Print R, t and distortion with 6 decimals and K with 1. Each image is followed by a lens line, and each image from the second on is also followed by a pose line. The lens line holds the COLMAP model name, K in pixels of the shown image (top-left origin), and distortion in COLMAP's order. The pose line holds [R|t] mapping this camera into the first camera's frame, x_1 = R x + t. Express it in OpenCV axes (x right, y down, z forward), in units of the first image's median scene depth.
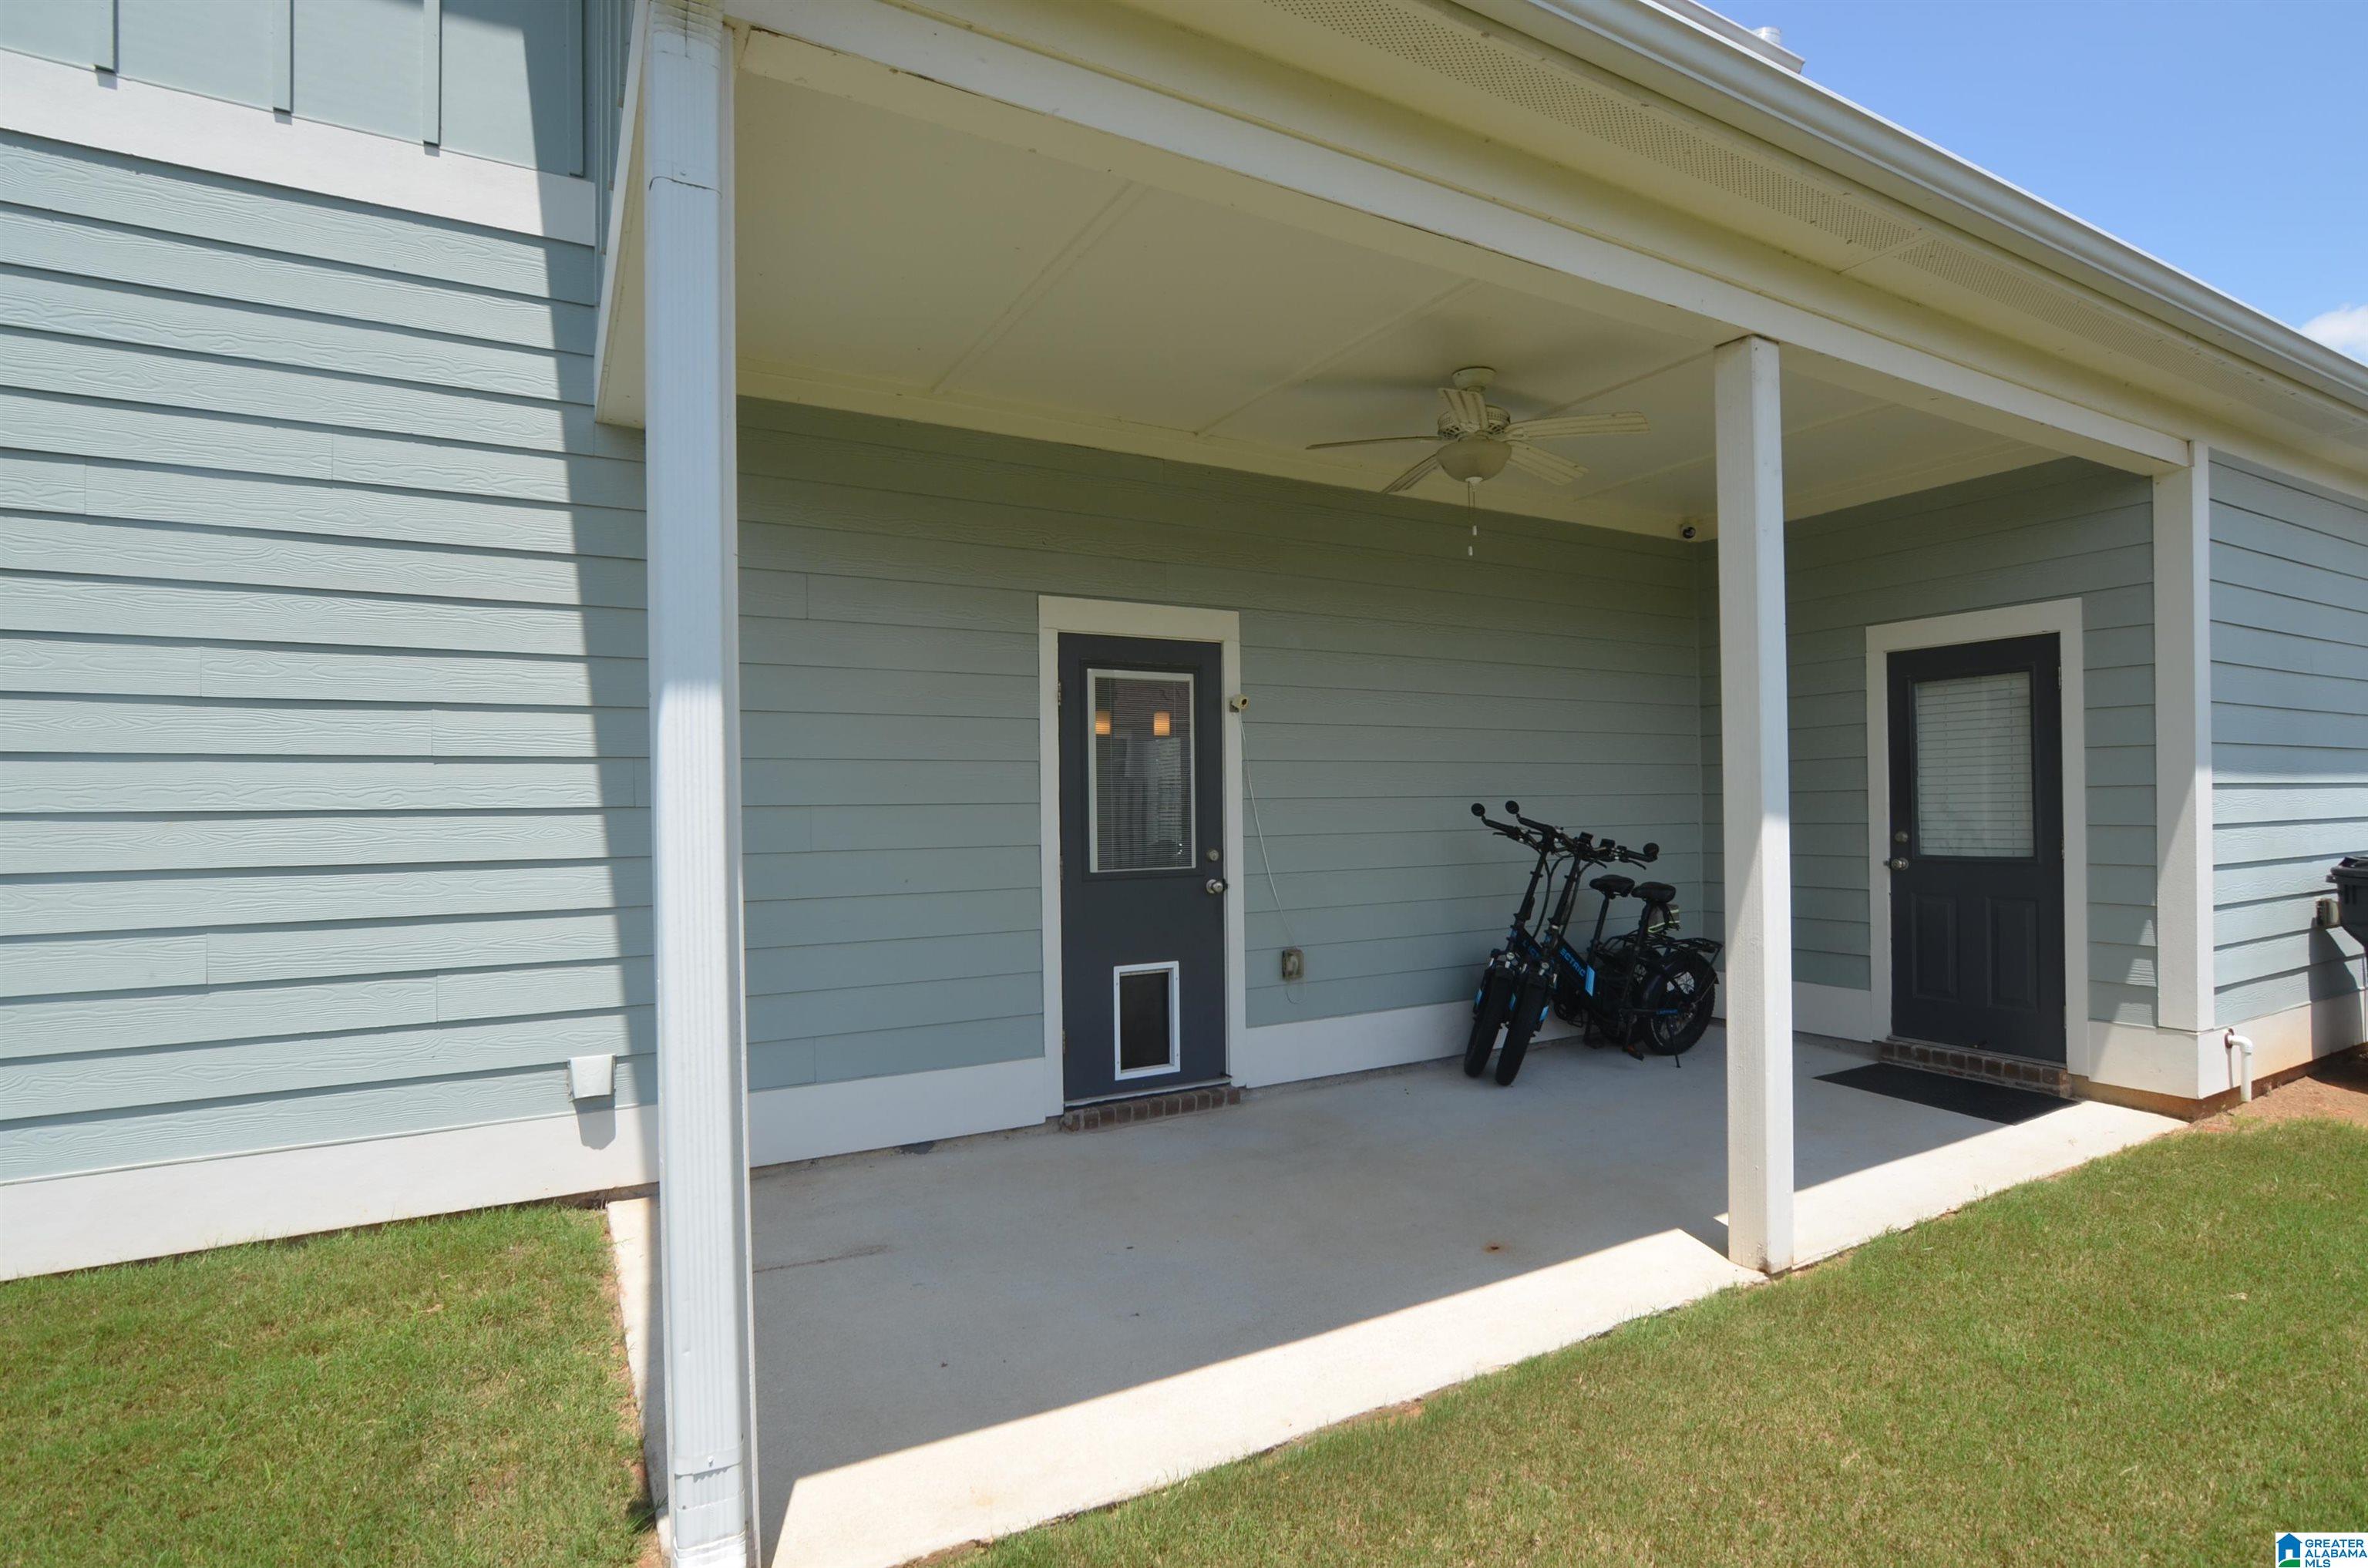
lens RADIAL K [[1148.3, 0, 1193.5], [0, 1148.3, 810.9], [0, 0, 1]] dist [-0.031601, 0.008553]
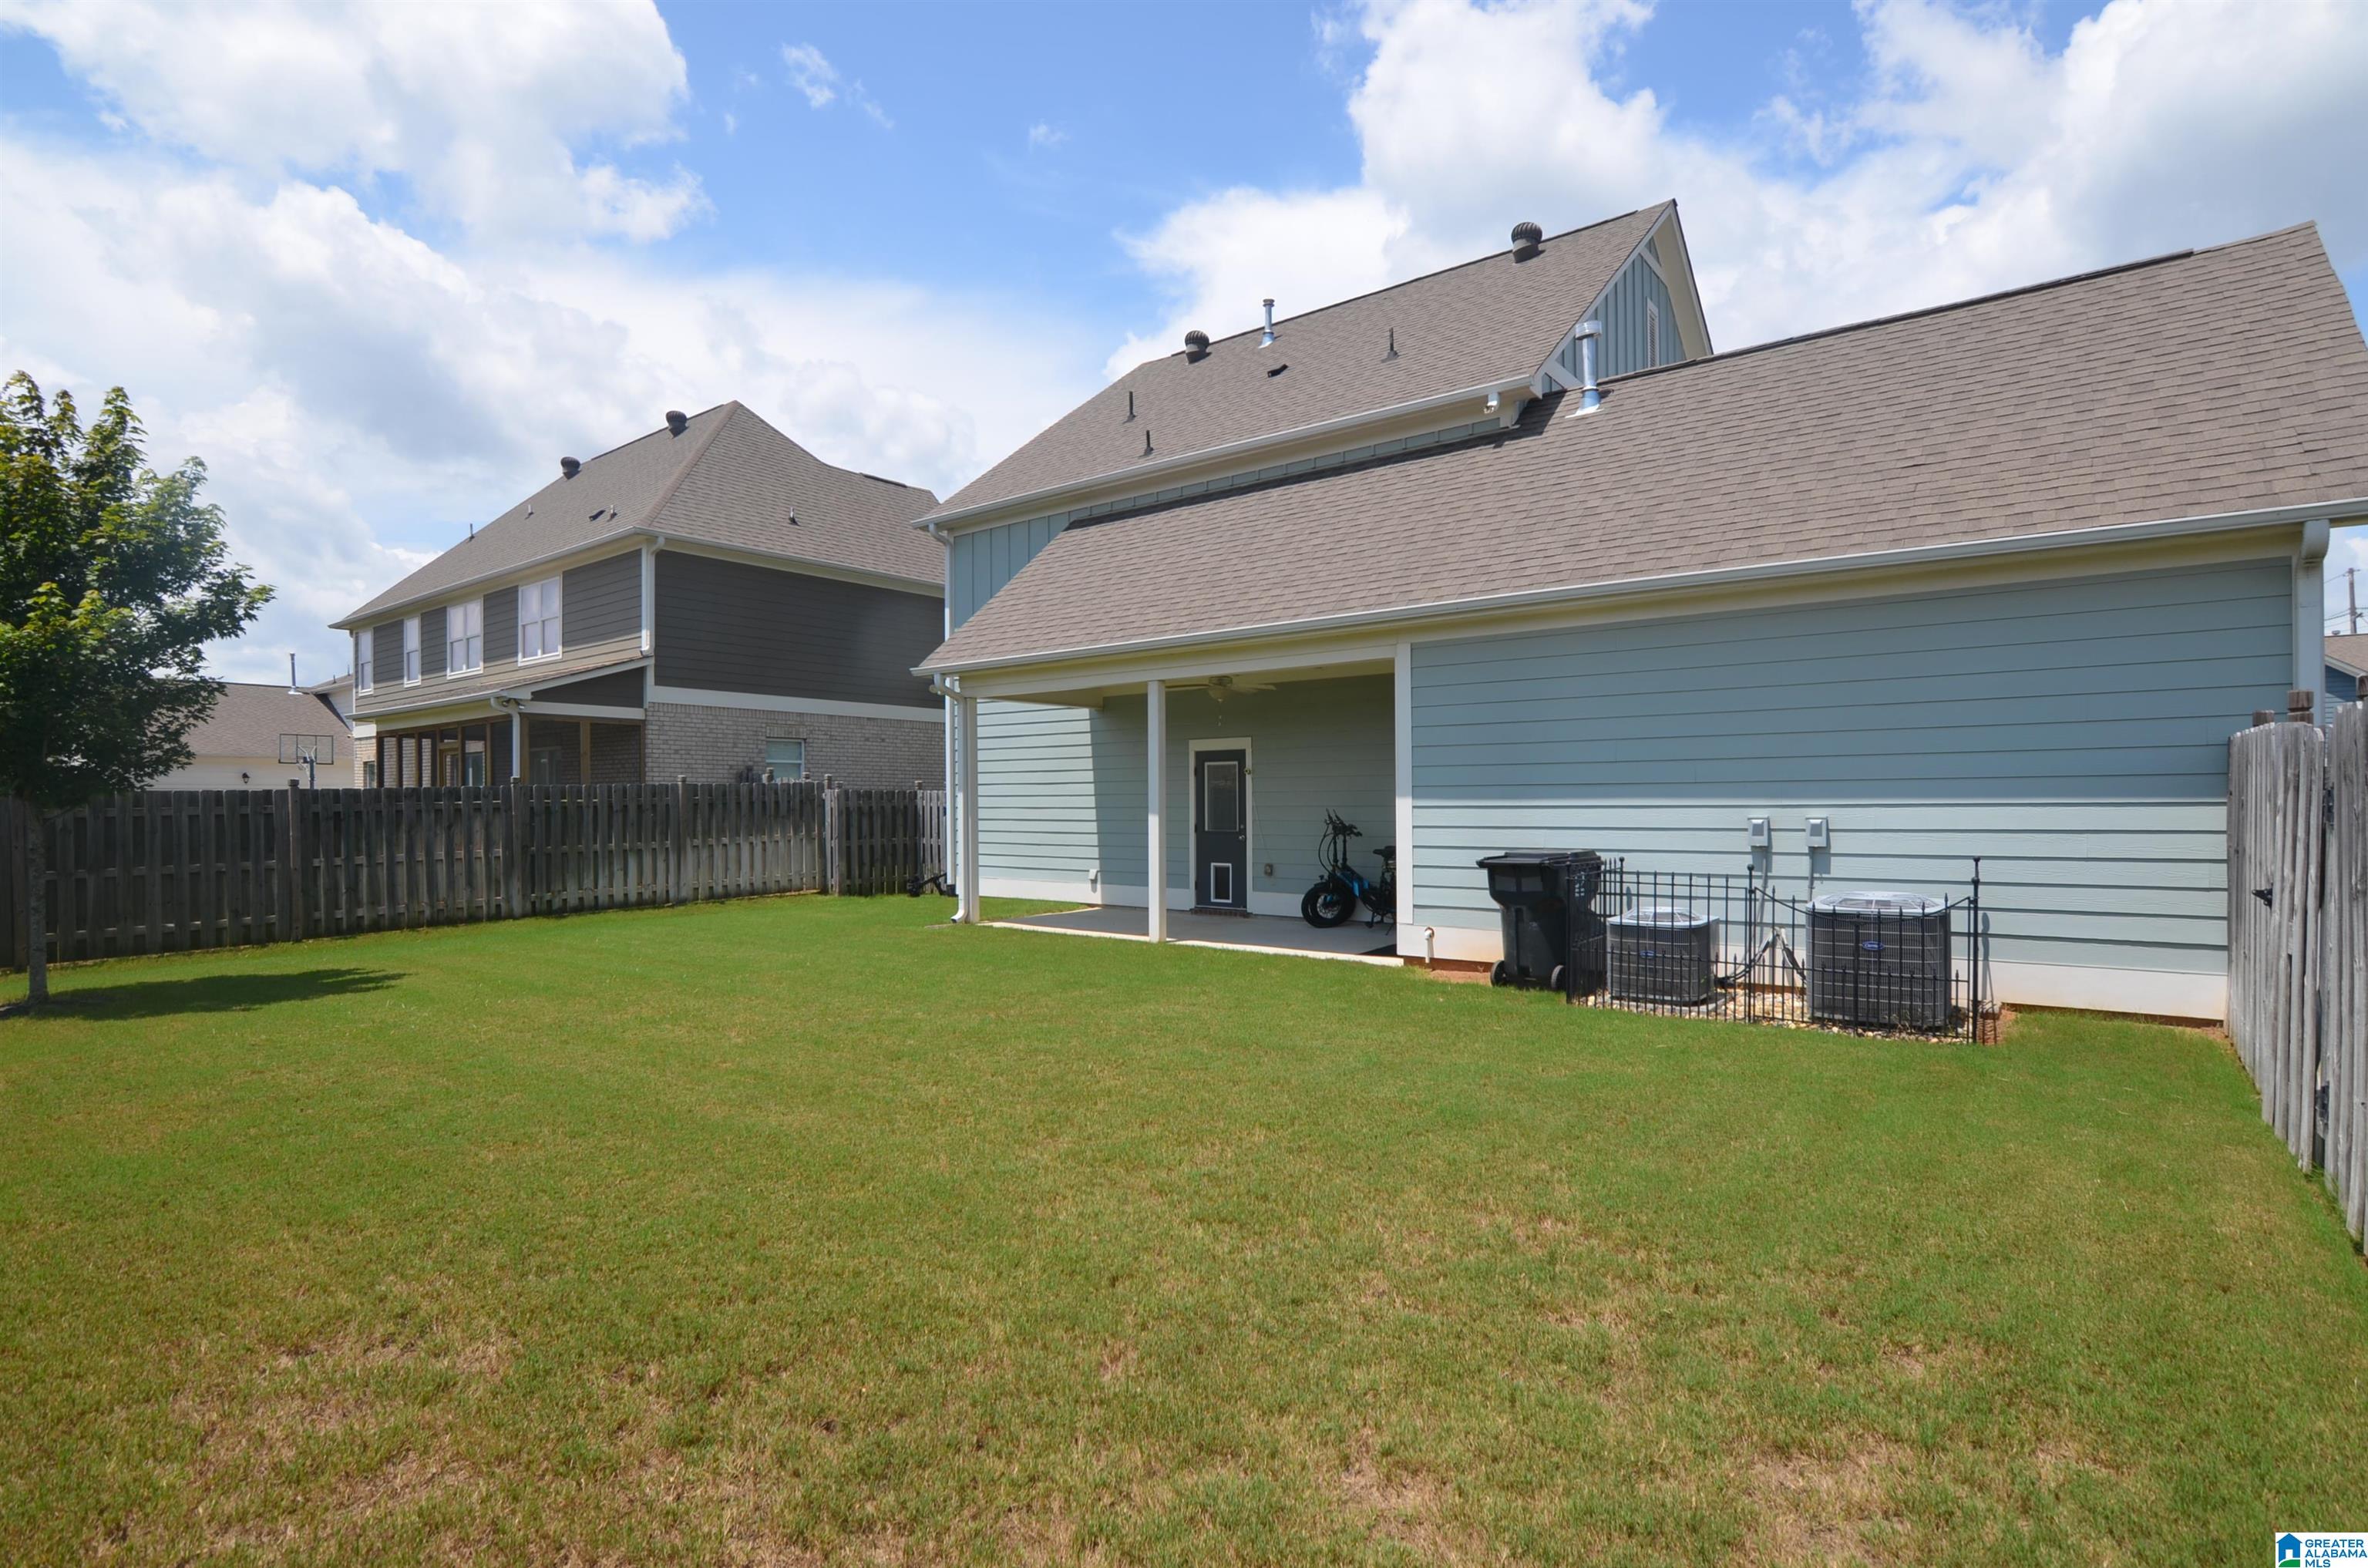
lens RADIAL K [[1148.3, 0, 1193.5], [0, 1148.3, 810.9], [0, 0, 1]] dist [-0.031601, 0.008553]
pose [[0.389557, 0.016817, -0.920849, 2.582389], [-0.008176, 0.999857, 0.014801, -0.040120], [0.920966, 0.001763, 0.389639, -0.189056]]
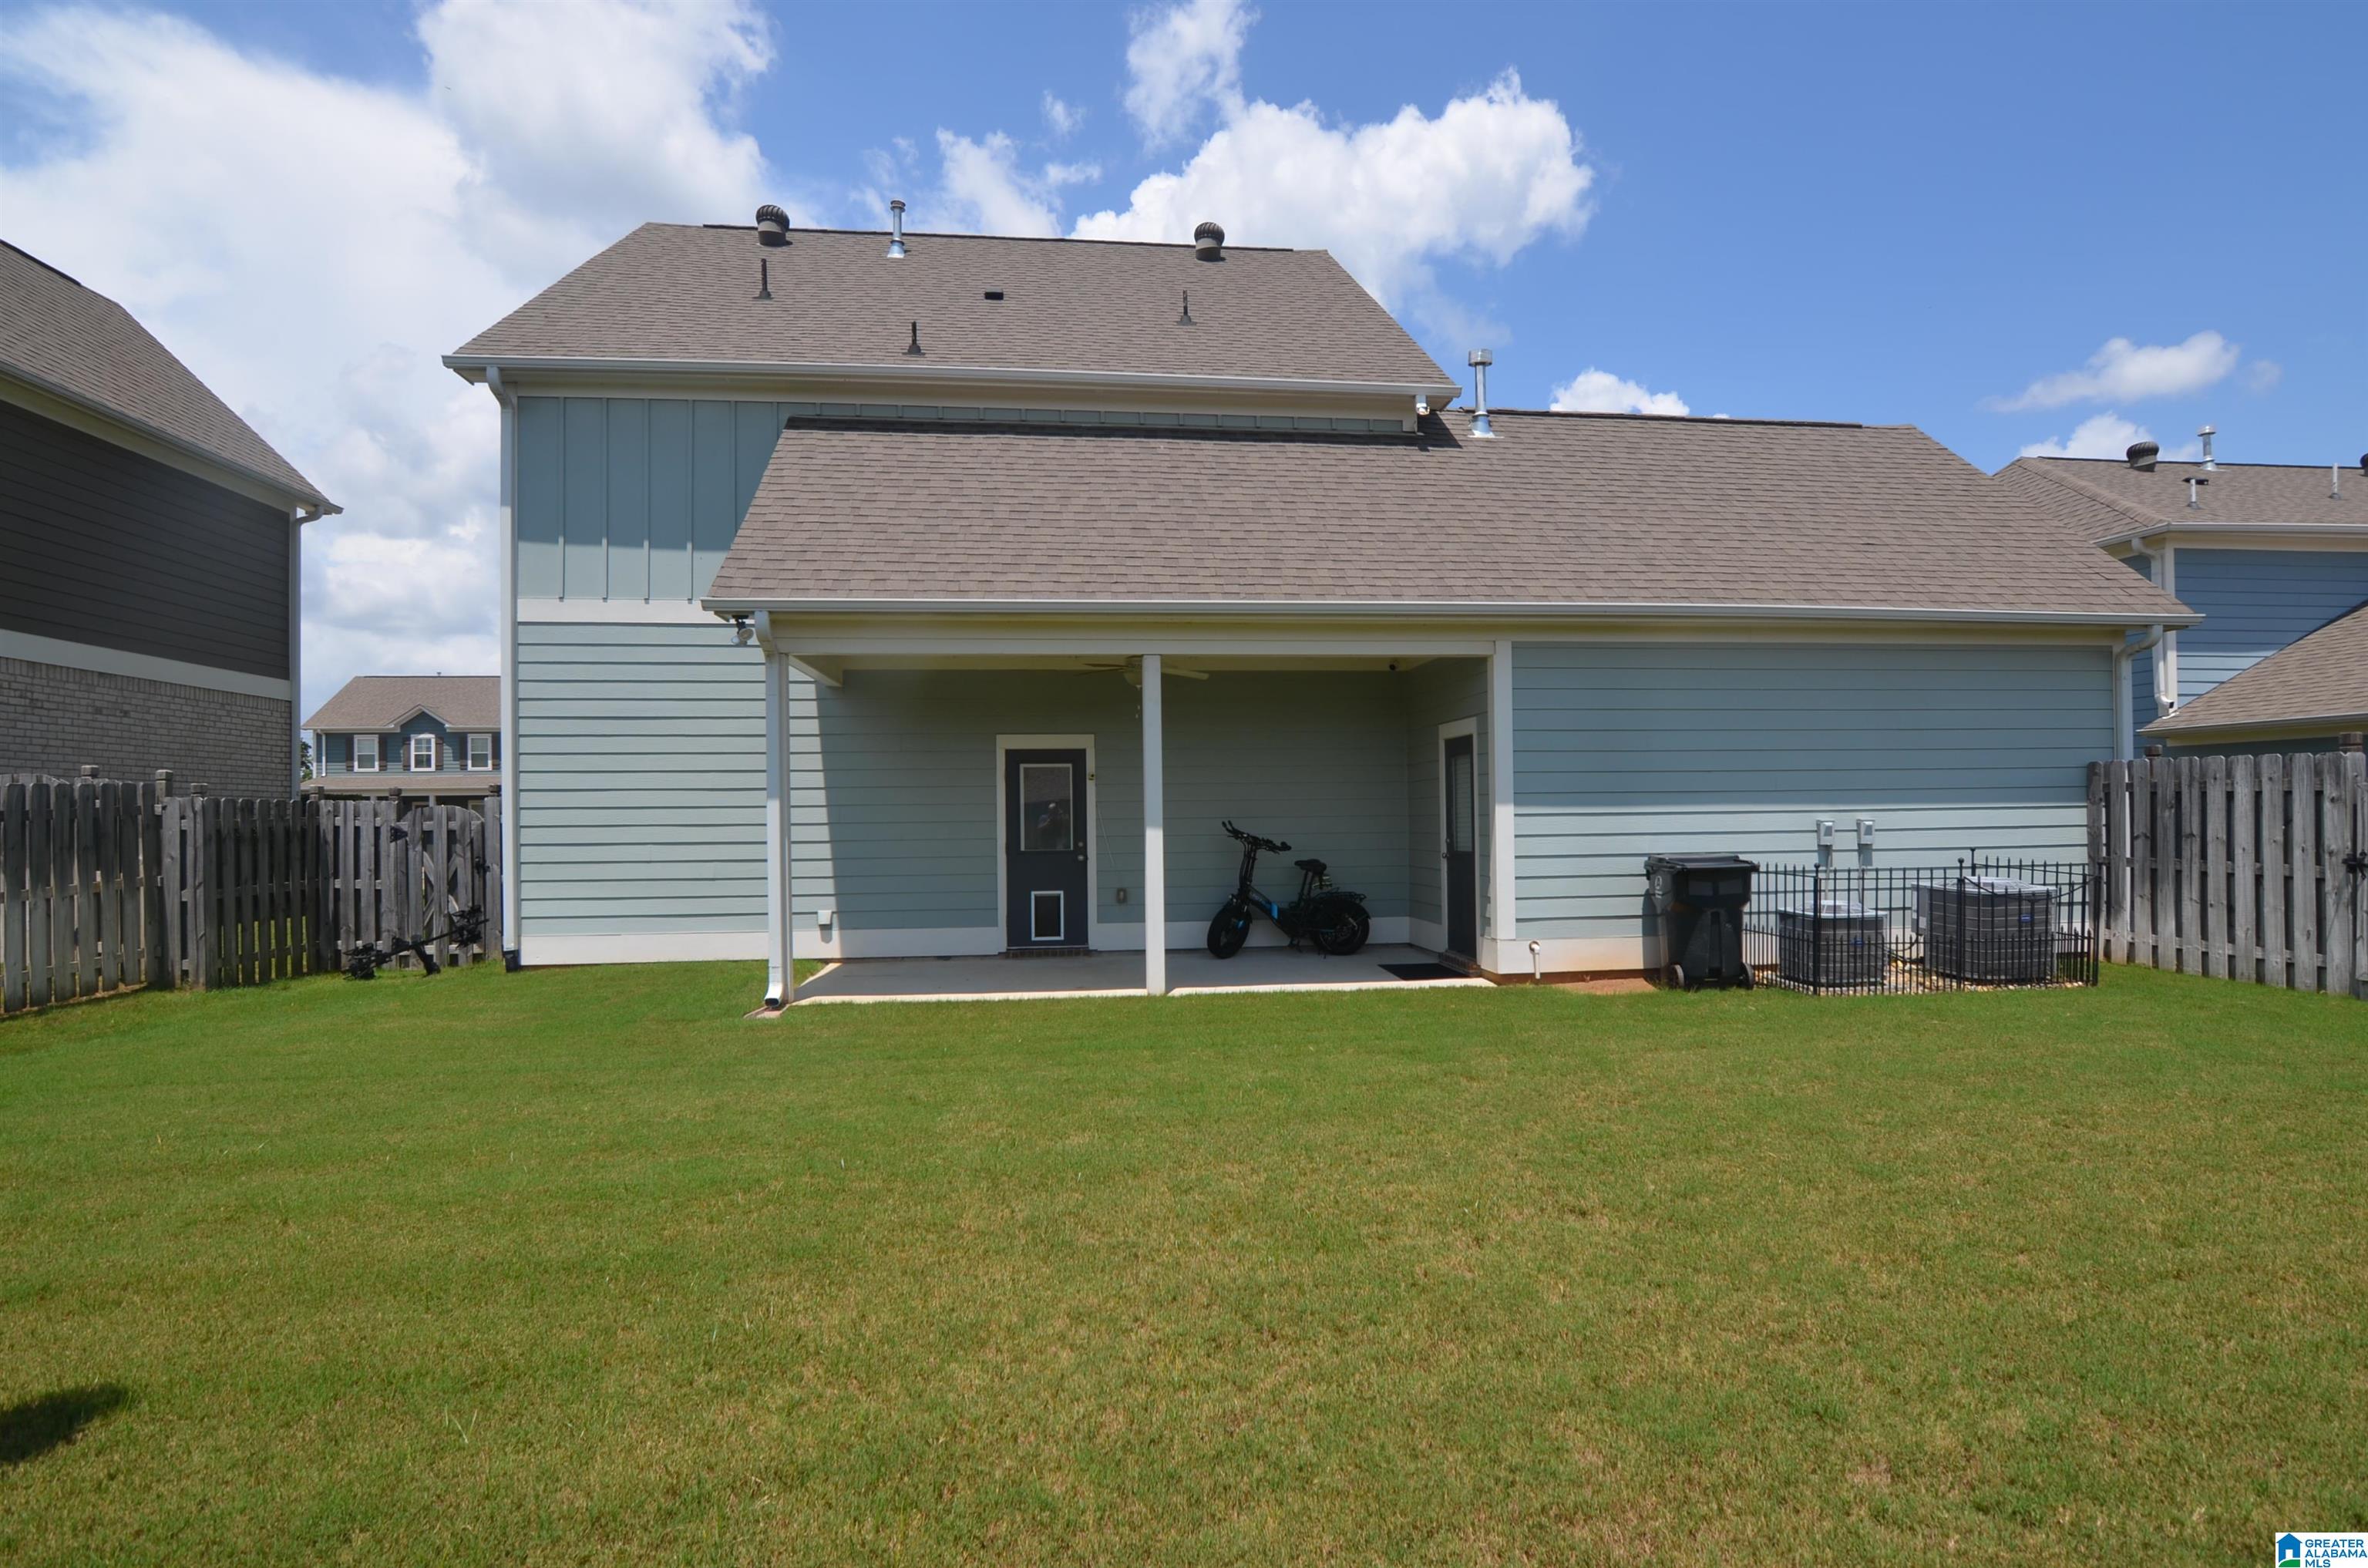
lens RADIAL K [[1148.3, 0, 1193.5], [0, 1148.3, 810.9], [0, 0, 1]] dist [-0.031601, 0.008553]
pose [[0.925493, 0.000126, -0.378764, 1.095427], [-0.003372, 0.999963, -0.007908, -0.009796], [0.378749, 0.008596, 0.925459, -1.011158]]
